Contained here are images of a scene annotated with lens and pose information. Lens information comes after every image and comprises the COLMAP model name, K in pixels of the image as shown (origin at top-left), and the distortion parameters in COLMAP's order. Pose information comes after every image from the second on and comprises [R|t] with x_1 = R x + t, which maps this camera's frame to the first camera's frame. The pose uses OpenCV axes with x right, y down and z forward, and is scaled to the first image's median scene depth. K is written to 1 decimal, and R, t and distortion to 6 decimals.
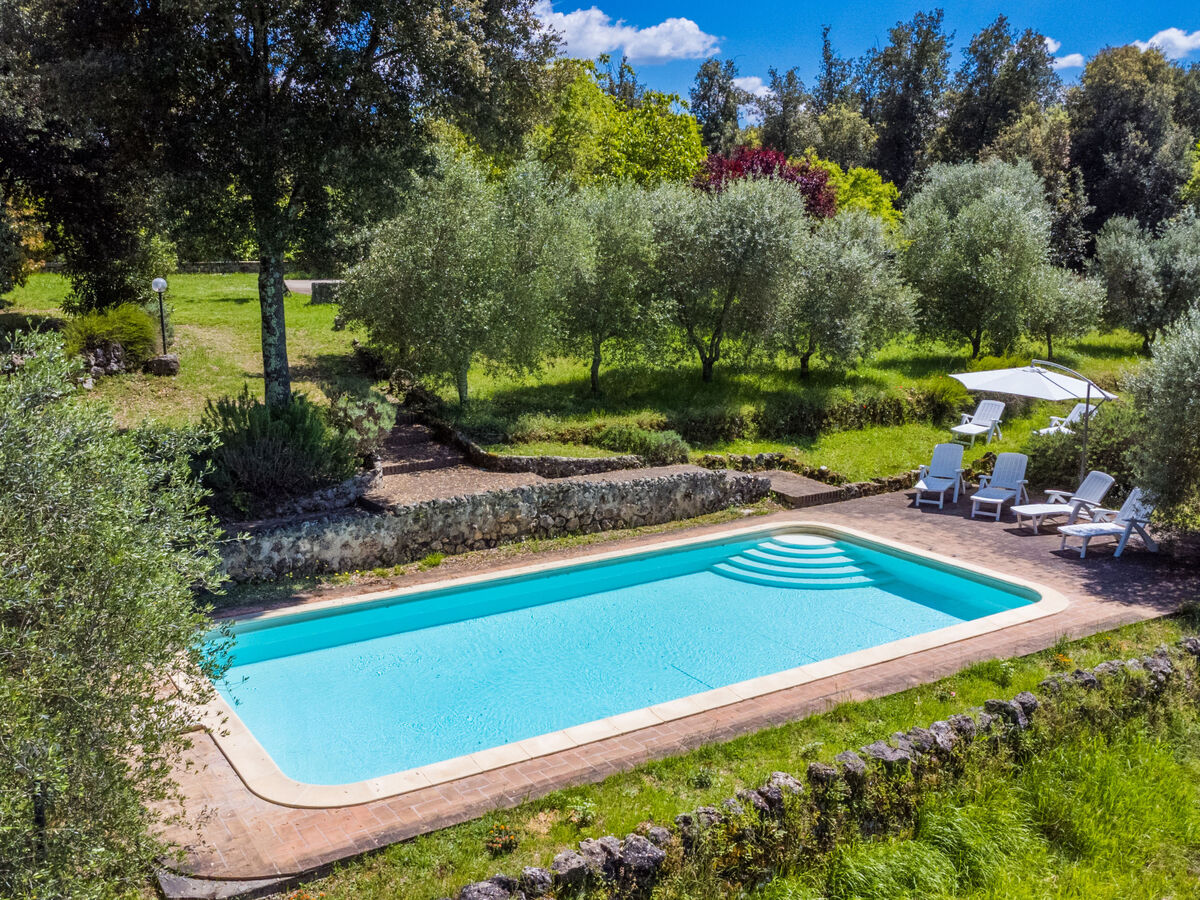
lens RADIAL K [[1168.5, 0, 603.8], [0, 1168.5, 448.0], [0, 0, 1]] dist [-0.010092, 0.068346]
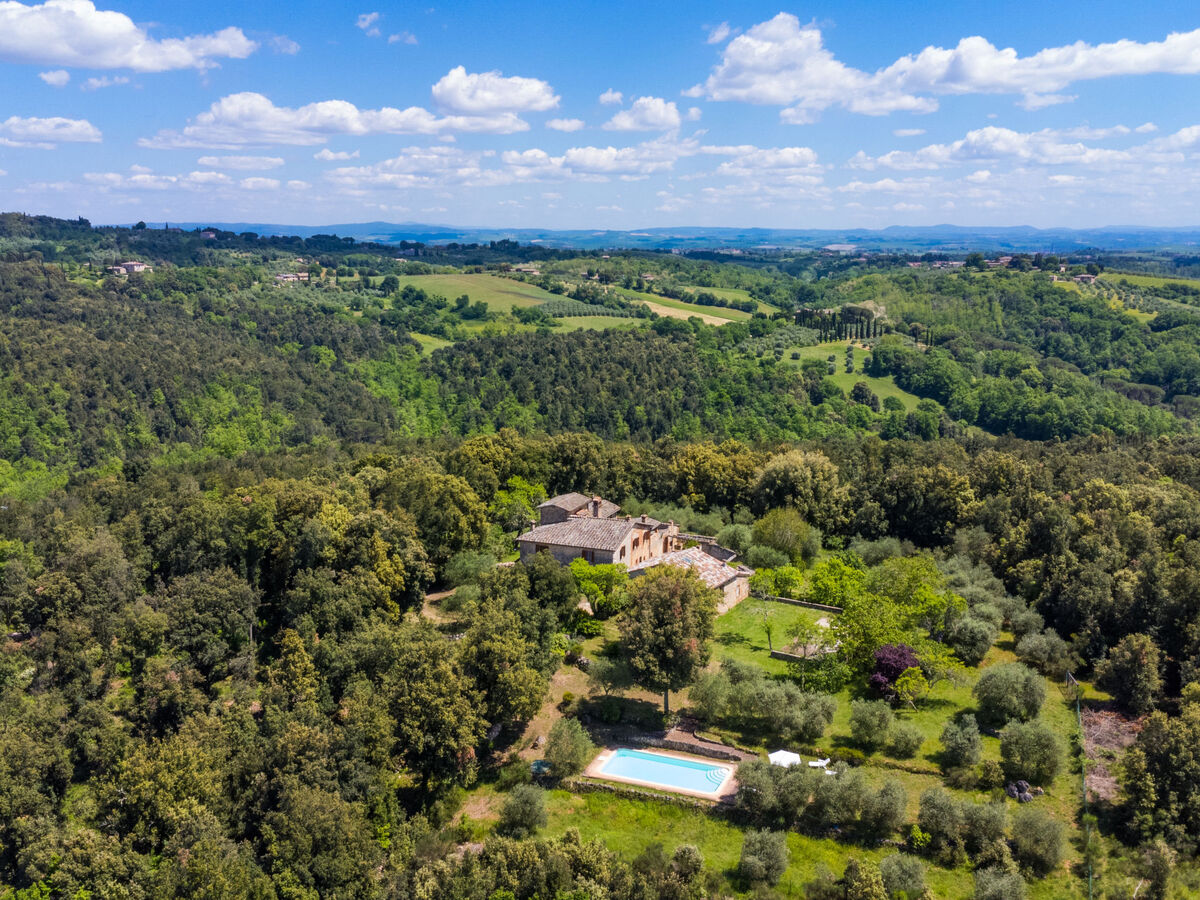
lens RADIAL K [[1179.8, 0, 598.9], [0, 1179.8, 441.2], [0, 0, 1]] dist [0.007865, 0.028406]
pose [[0.580355, 0.156954, -0.799096, 3.952335], [-0.155816, 0.984524, 0.080211, -1.763673], [0.799318, 0.077961, 0.595829, -2.798346]]
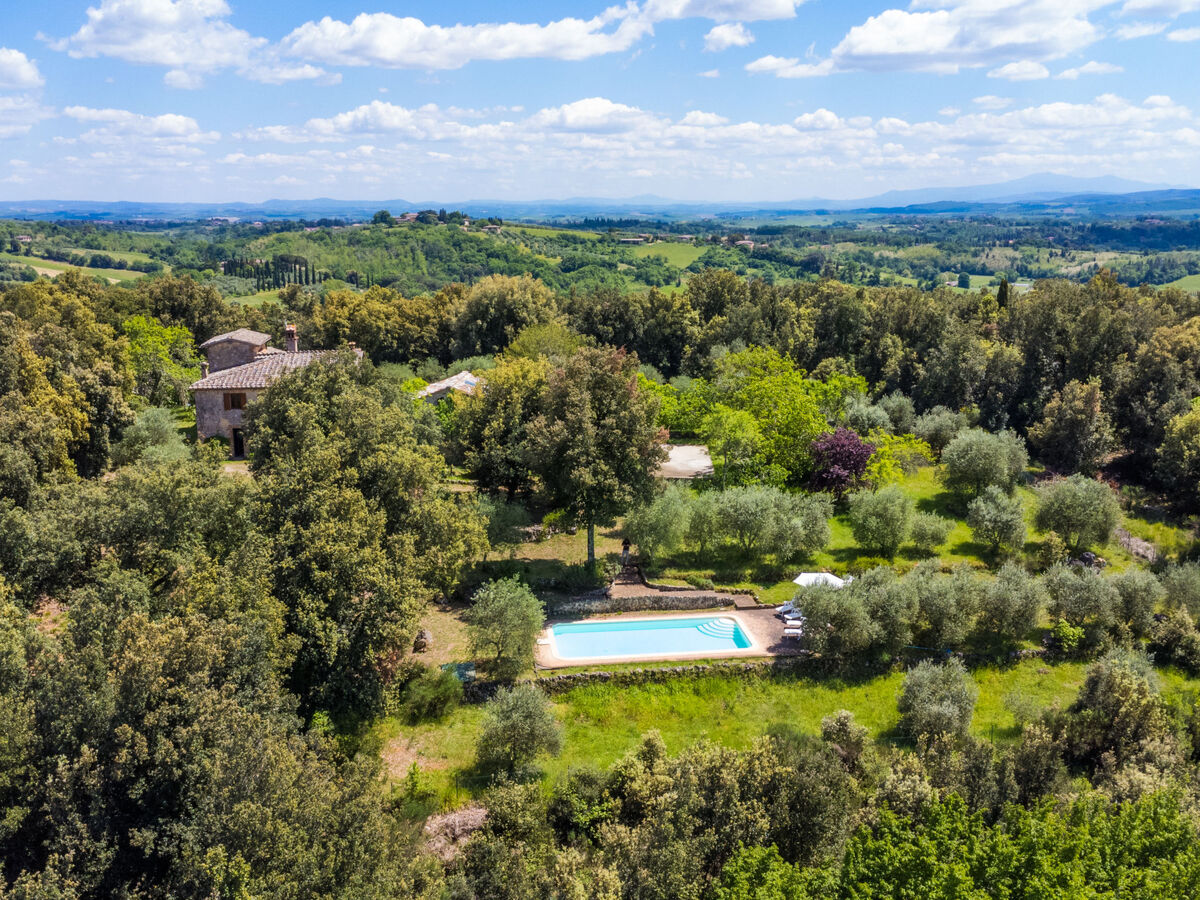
lens RADIAL K [[1168.5, 0, 603.8], [0, 1168.5, 448.0], [0, 0, 1]] dist [-0.010092, 0.068346]
pose [[0.908092, 0.091536, -0.408645, 1.230149], [-0.081431, 0.995789, 0.042099, -0.557144], [0.410778, -0.004953, 0.911722, -2.329137]]
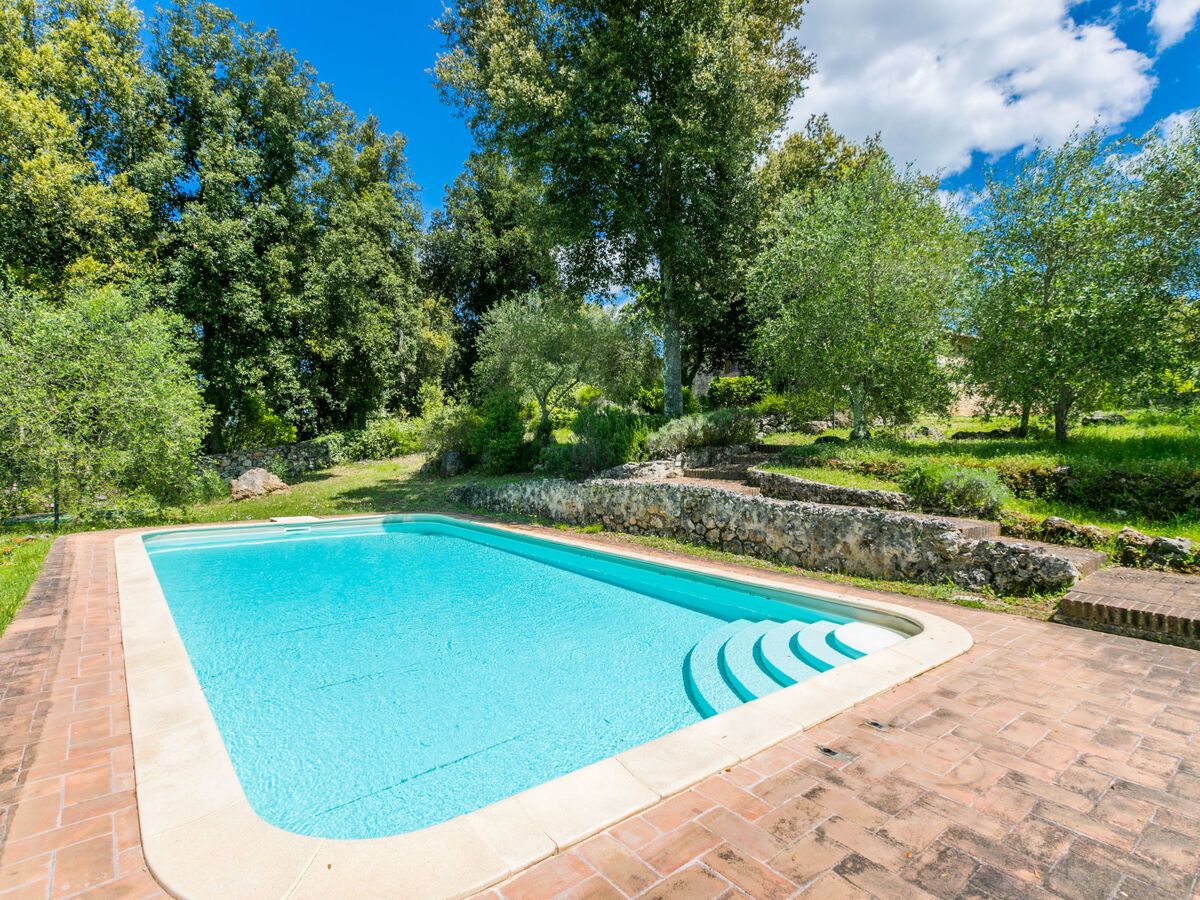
lens RADIAL K [[607.8, 0, 596.3], [0, 607.8, 448.5], [0, 0, 1]] dist [0.002303, 0.001770]
pose [[0.122973, 0.003575, -0.992404, 0.431967], [-0.194053, 0.980777, -0.020512, 0.026920], [0.973253, 0.195101, 0.121303, 0.858964]]
